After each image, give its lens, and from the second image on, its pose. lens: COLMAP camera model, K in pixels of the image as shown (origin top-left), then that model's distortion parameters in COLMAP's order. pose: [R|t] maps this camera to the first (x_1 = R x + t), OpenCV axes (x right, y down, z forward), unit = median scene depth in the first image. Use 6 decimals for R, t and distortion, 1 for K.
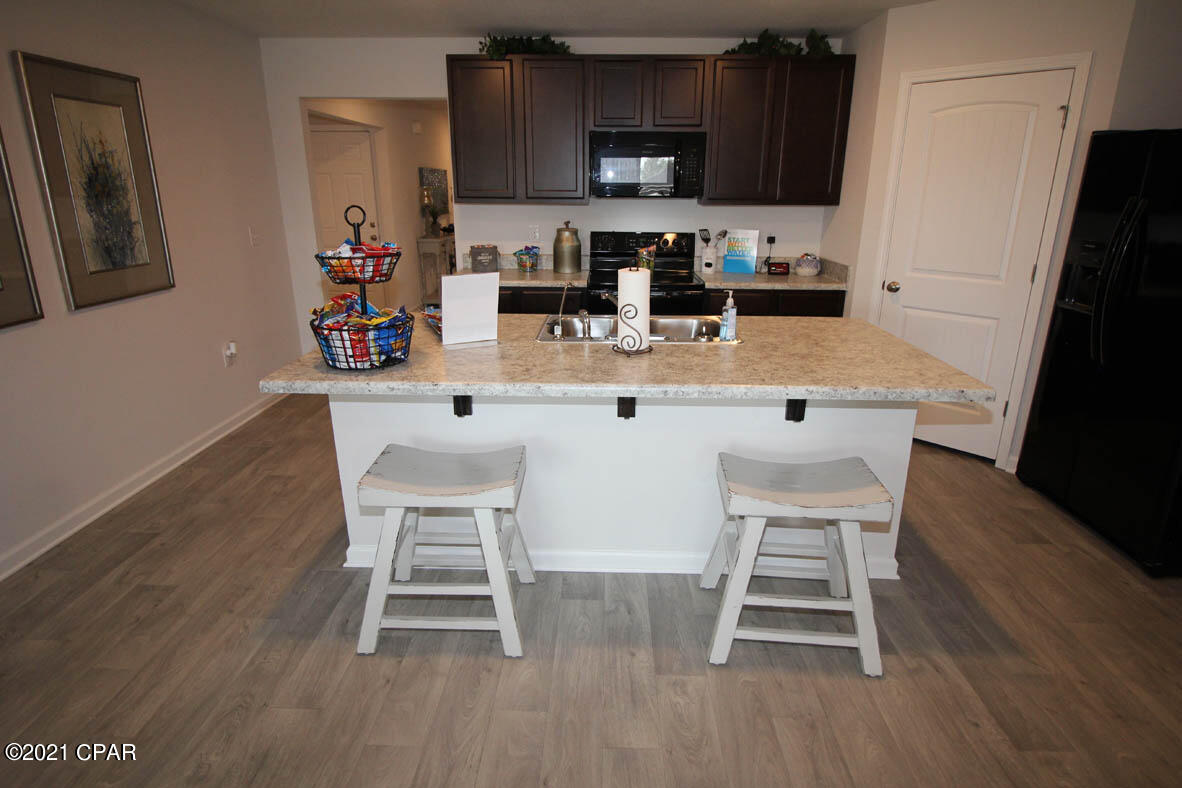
lens RADIAL K [[647.8, 0, 594.6], [0, 647.8, 384.4], [0, 0, 1]] dist [0.000477, -0.003303]
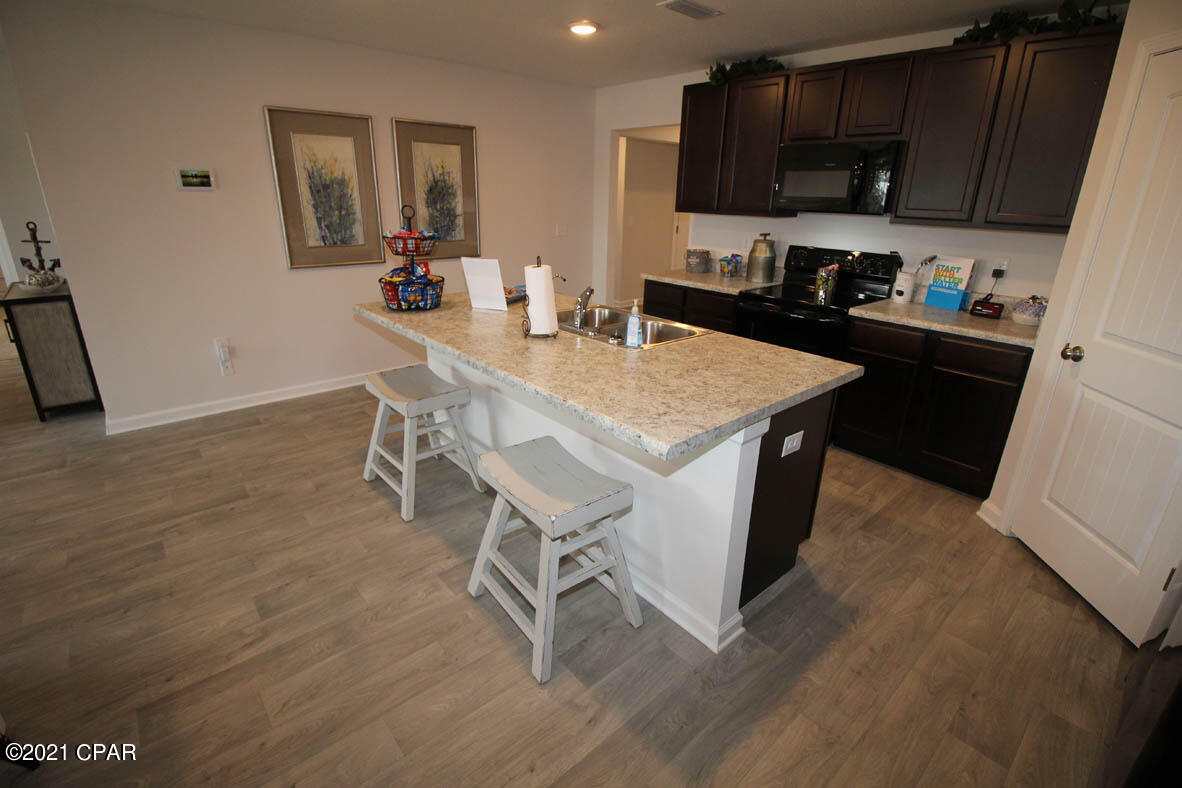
lens RADIAL K [[544.6, 0, 590.9], [0, 544.6, 390.3], [0, 0, 1]] dist [-0.004142, -0.011048]
pose [[0.676626, 0.259222, -0.689188, 0.516490], [-0.234140, 0.963146, 0.132393, -0.066581], [0.698108, 0.071786, 0.712384, 0.223774]]
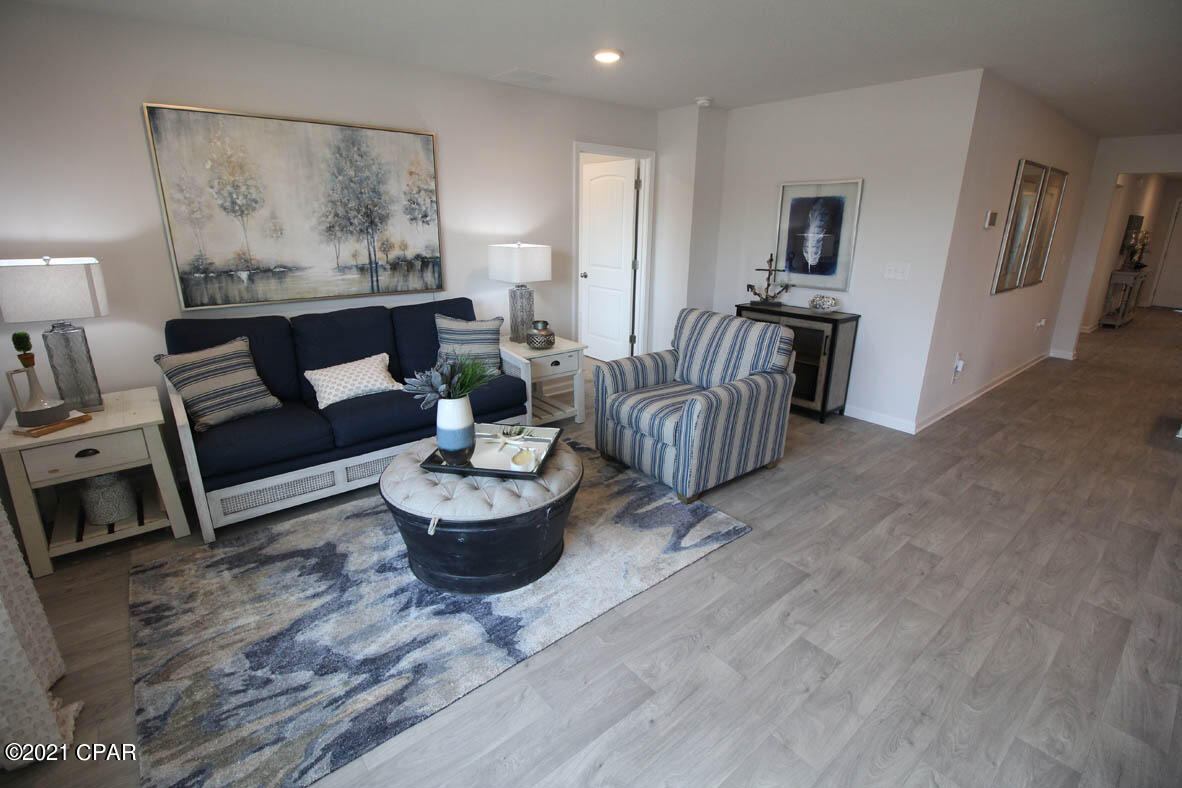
lens RADIAL K [[544.6, 0, 593.4], [0, 544.6, 386.1], [0, 0, 1]] dist [-0.004142, -0.011048]
pose [[0.654300, 0.222777, -0.722677, -0.275713], [-0.228430, 0.969208, 0.091958, 0.260937], [0.720910, 0.104913, 0.685041, -0.865410]]
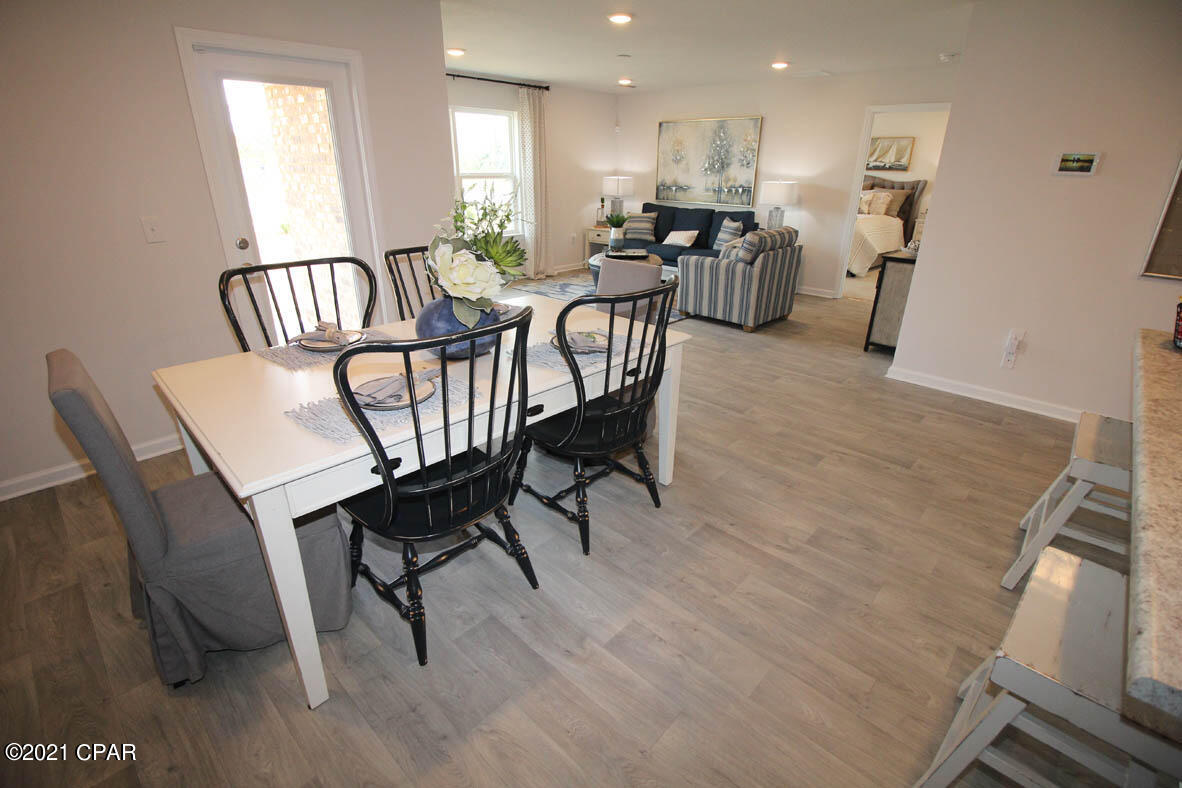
lens RADIAL K [[544.6, 0, 594.3], [0, 544.6, 389.1], [0, 0, 1]] dist [-0.004142, -0.011048]
pose [[-0.669006, 0.272253, -0.691599, 0.532486], [-0.231472, 0.807906, 0.541948, -0.125147], [0.706294, 0.522652, -0.477475, 0.424226]]
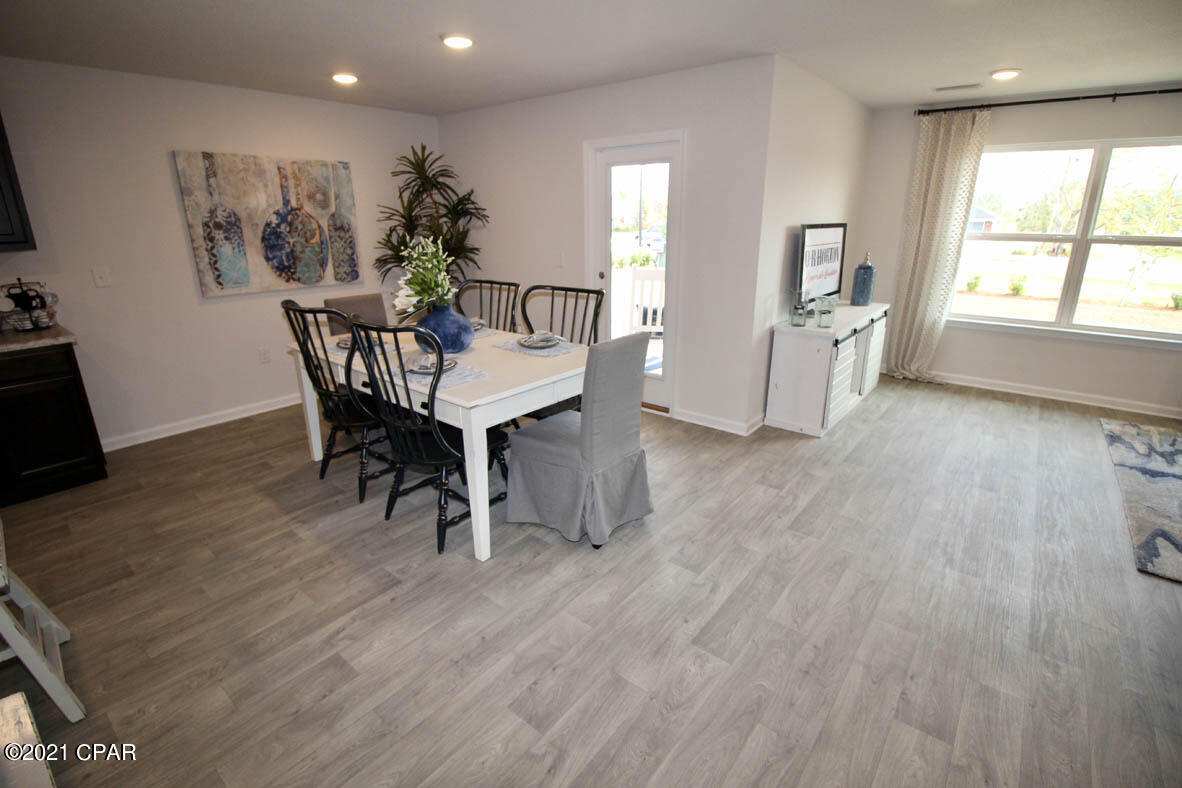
lens RADIAL K [[544.6, 0, 592.5], [0, 544.6, 388.1], [0, 0, 1]] dist [-0.004142, -0.011048]
pose [[-0.790319, -0.184883, 0.584135, -0.436142], [0.179890, 0.841348, 0.509679, -0.143614], [-0.585692, 0.507890, -0.631675, 0.445537]]
